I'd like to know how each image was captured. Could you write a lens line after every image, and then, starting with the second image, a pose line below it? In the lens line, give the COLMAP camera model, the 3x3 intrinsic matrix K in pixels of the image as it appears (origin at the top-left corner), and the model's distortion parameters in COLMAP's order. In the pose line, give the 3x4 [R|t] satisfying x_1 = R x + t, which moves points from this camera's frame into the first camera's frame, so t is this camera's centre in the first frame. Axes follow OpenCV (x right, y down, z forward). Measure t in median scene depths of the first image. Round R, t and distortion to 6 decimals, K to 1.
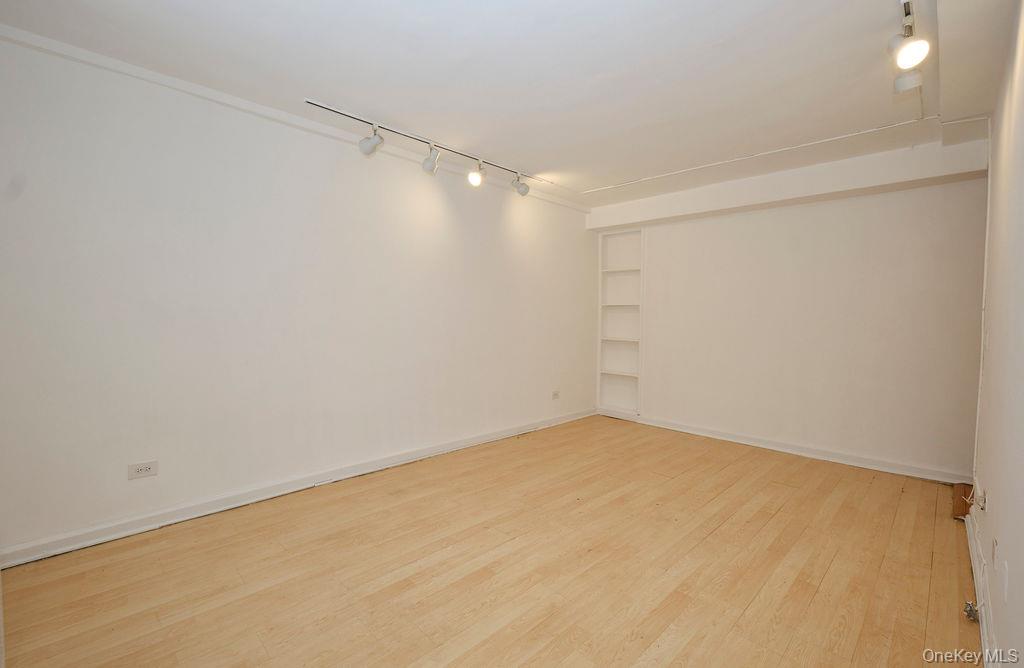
lens RADIAL K [[442.2, 0, 514.6], [0, 442.2, 334.2], [0, 0, 1]] dist [0.002161, -0.001843]
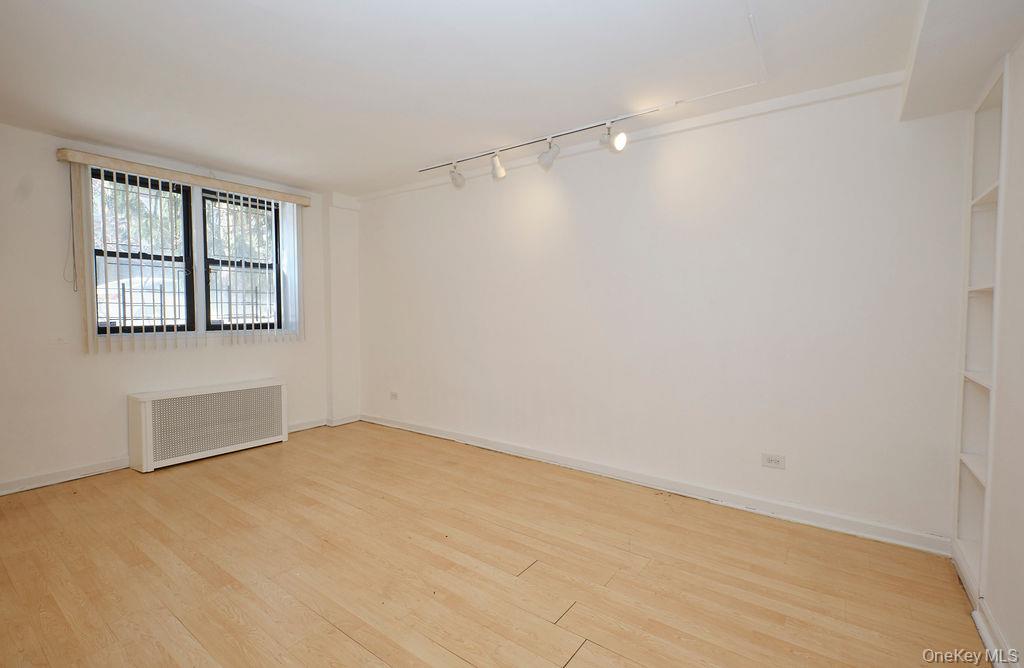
lens RADIAL K [[462.8, 0, 511.5], [0, 462.8, 331.5], [0, 0, 1]] dist [-0.011358, -0.000271]
pose [[0.147835, 0.028623, -0.988598, 0.923517], [-0.046695, 0.998668, 0.021932, -0.031367], [0.987909, 0.042920, 0.148975, 0.897084]]
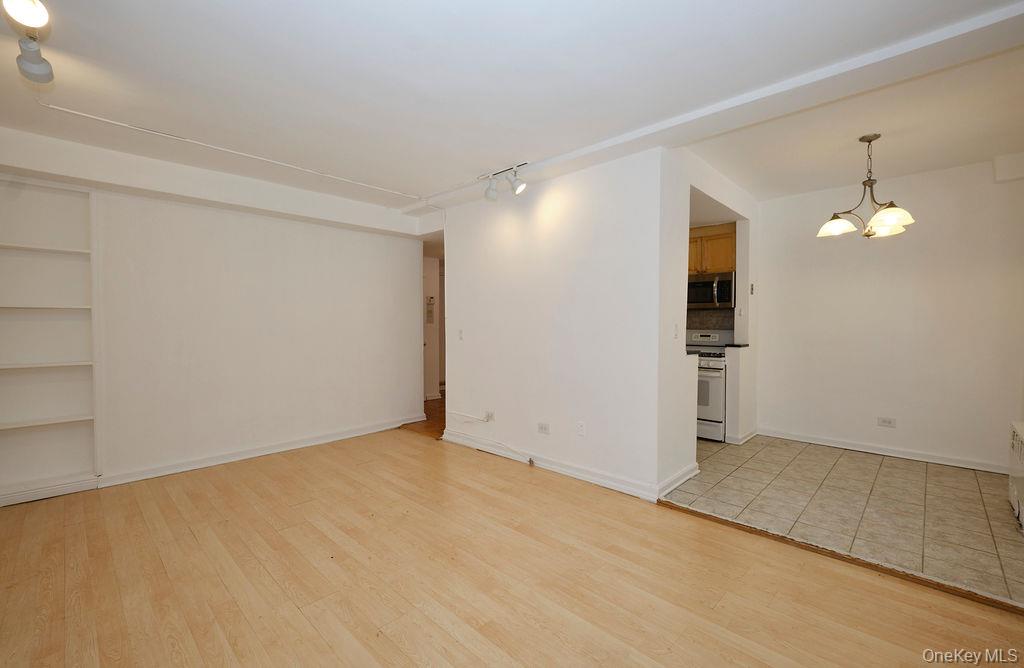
lens RADIAL K [[442.2, 0, 513.6], [0, 442.2, 331.5], [0, 0, 1]] dist [0.002161, -0.001843]
pose [[-0.017540, -0.039807, 0.999053, -0.591290], [0.046750, 0.998082, 0.040589, -0.045969], [-0.998753, 0.047418, -0.015645, 0.614499]]
